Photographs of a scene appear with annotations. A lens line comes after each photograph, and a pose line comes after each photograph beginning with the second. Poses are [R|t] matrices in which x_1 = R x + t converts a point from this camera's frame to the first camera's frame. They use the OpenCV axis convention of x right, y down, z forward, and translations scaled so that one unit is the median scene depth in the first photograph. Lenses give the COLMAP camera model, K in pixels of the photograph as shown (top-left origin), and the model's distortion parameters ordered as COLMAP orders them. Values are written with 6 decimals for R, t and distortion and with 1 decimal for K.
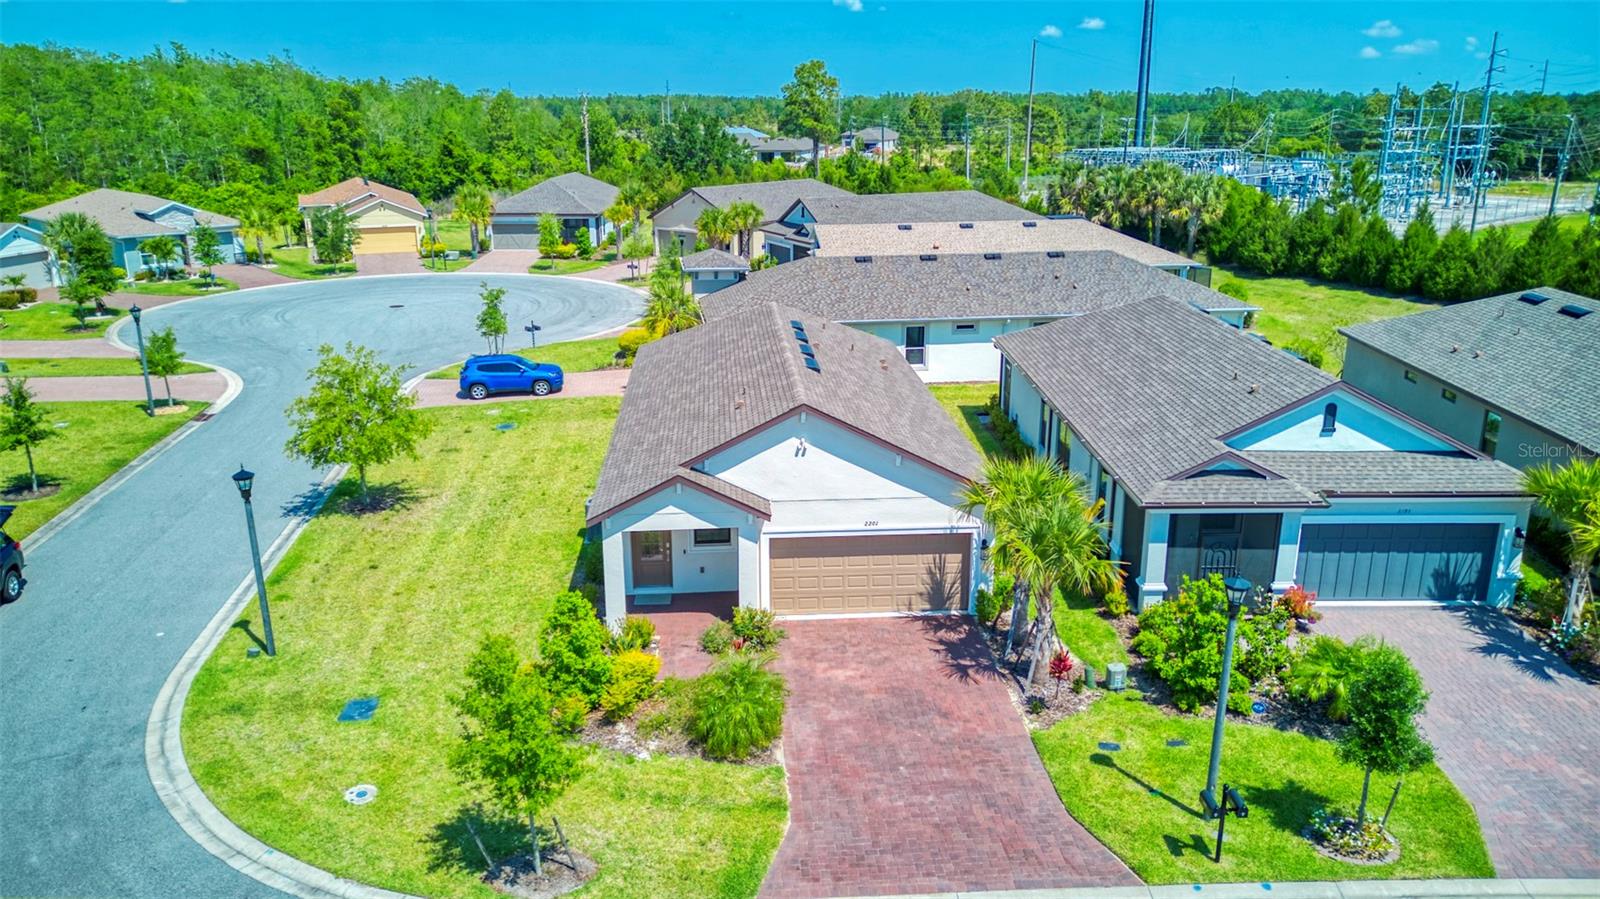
lens RADIAL K [[1150.2, 0, 800.0], [0, 1150.2, 449.5], [0, 0, 1]] dist [0.014055, -0.002768]
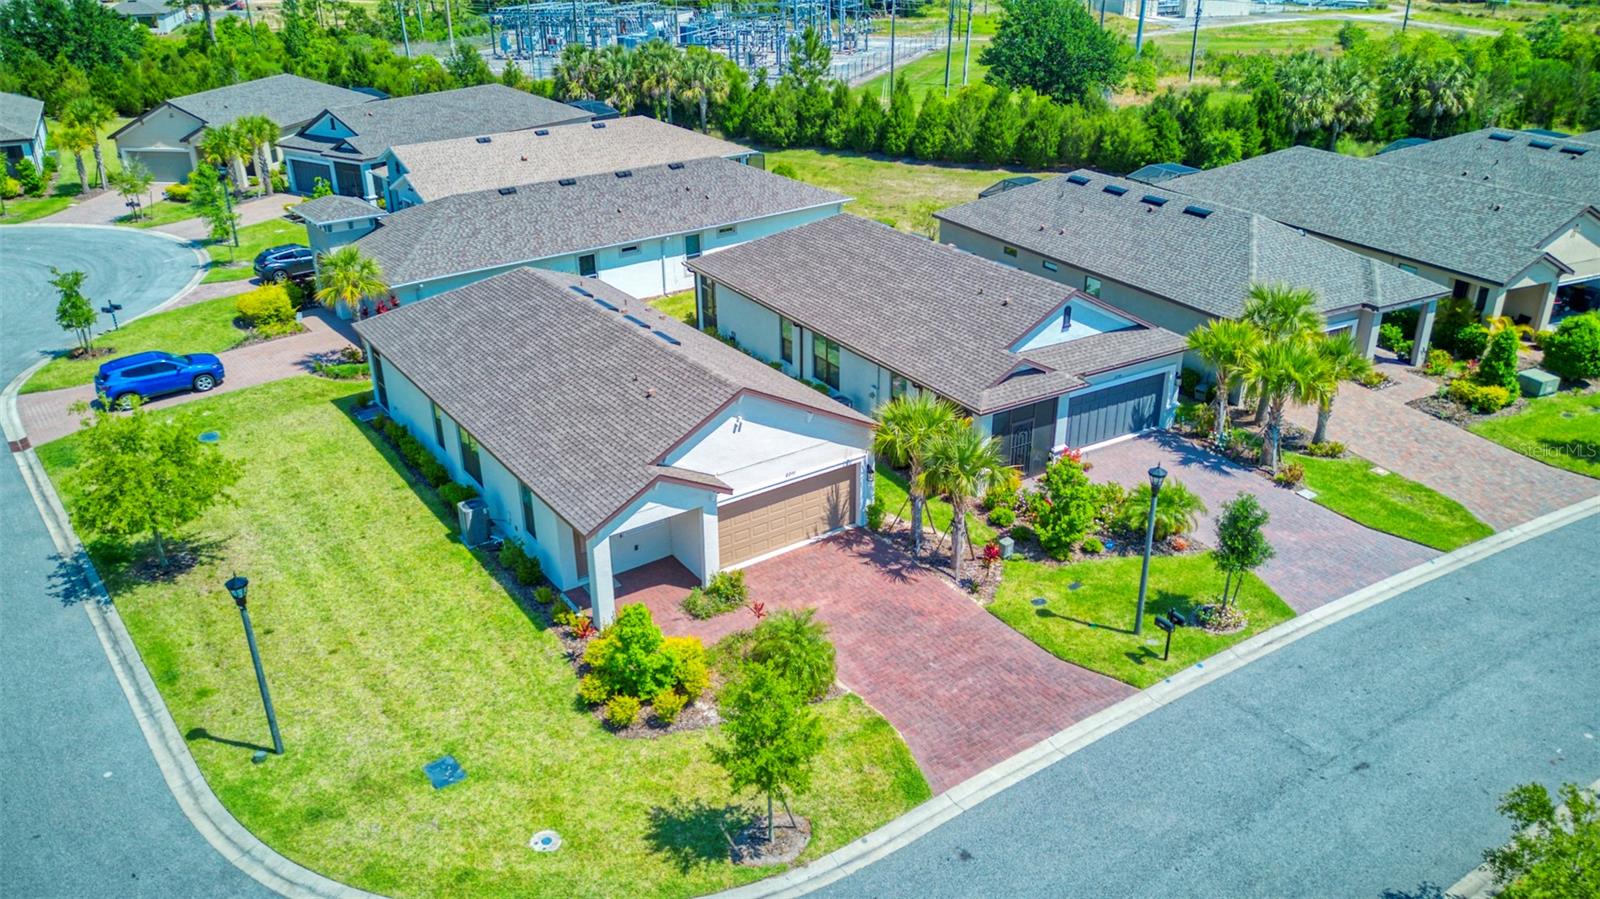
lens RADIAL K [[1133.4, 0, 800.0], [0, 1133.4, 449.5], [0, 0, 1]] dist [0.054063, -0.057569]
pose [[0.862610, -0.218918, 0.456046, -0.323585], [0.155409, 0.972597, 0.172925, -0.113313], [-0.481406, -0.078293, 0.872994, -0.008421]]
